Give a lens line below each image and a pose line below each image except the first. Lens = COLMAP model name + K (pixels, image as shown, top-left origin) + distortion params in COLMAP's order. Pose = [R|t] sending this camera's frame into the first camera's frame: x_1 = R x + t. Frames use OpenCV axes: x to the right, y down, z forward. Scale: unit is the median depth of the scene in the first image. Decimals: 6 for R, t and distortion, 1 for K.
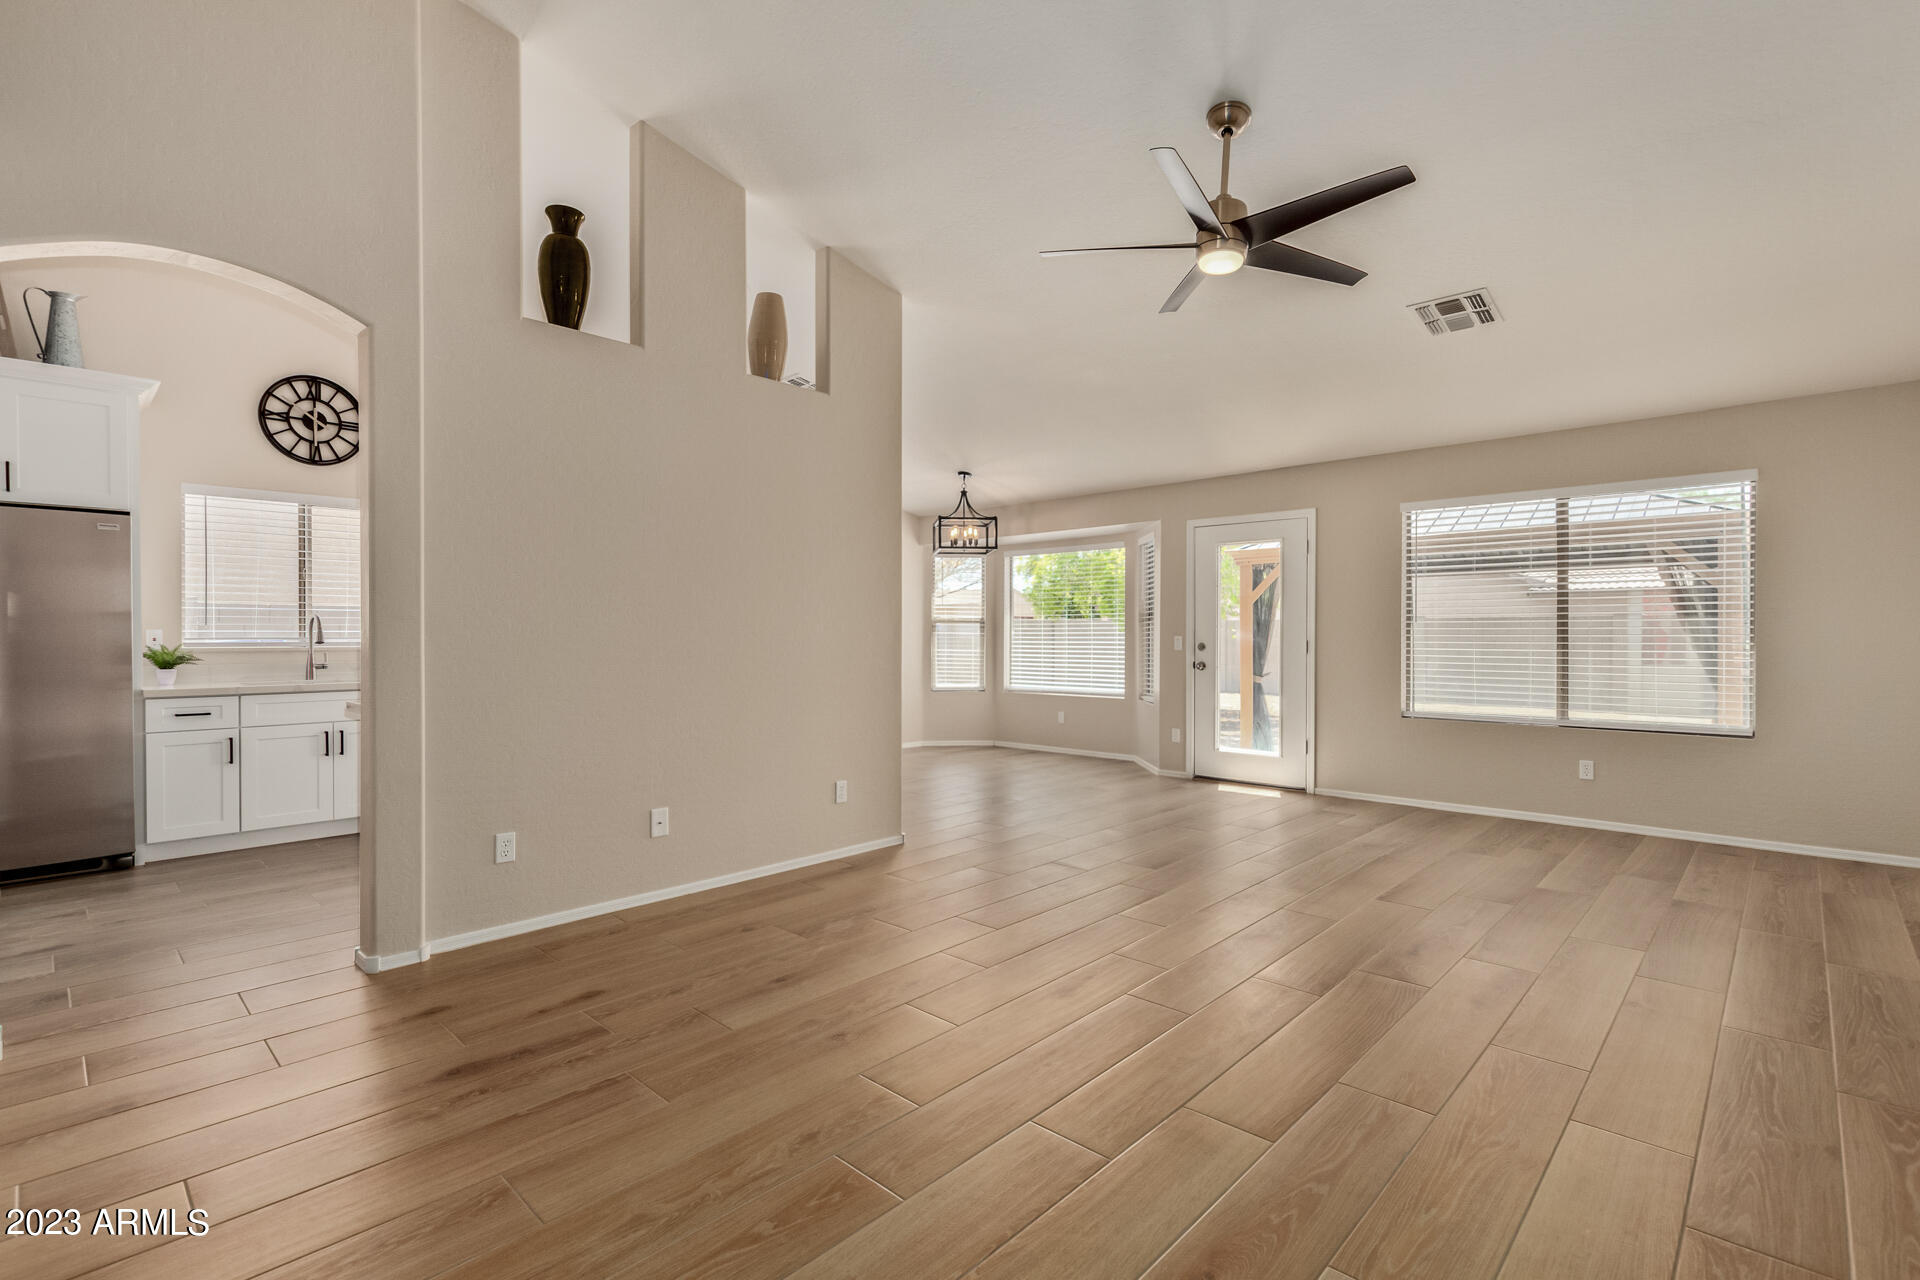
lens RADIAL K [[878.1, 0, 963.8], [0, 878.1, 640.6], [0, 0, 1]] dist [-0.001346, -0.000384]
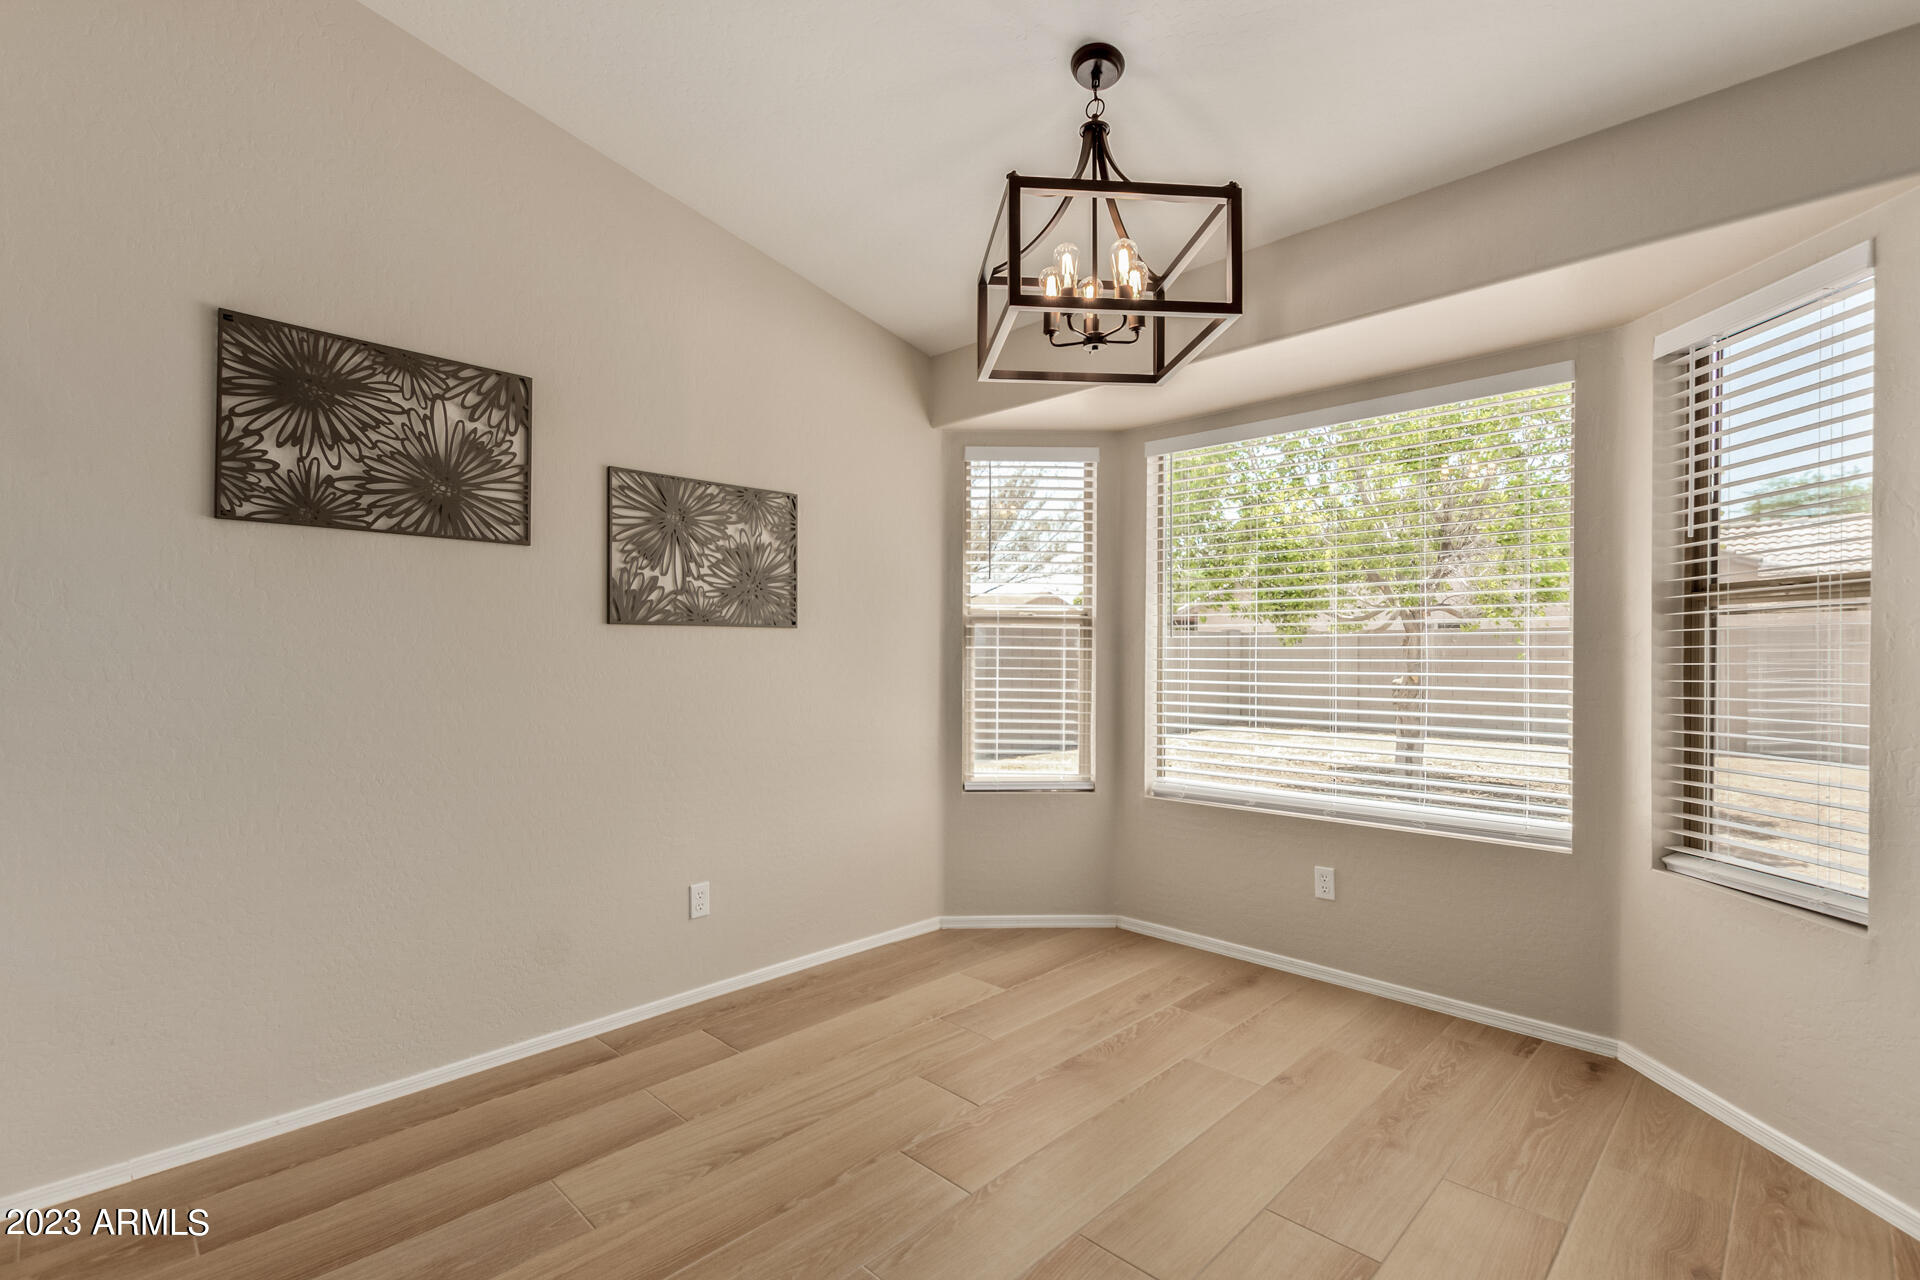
lens RADIAL K [[870.8, 0, 952.1], [0, 870.8, 652.0], [0, 0, 1]] dist [0.000764, -0.000523]
pose [[0.999585, 0.001081, -0.028786, -0.052262], [-0.001210, 0.999989, -0.004468, -0.008230], [0.028781, 0.004501, 0.999576, 1.044041]]
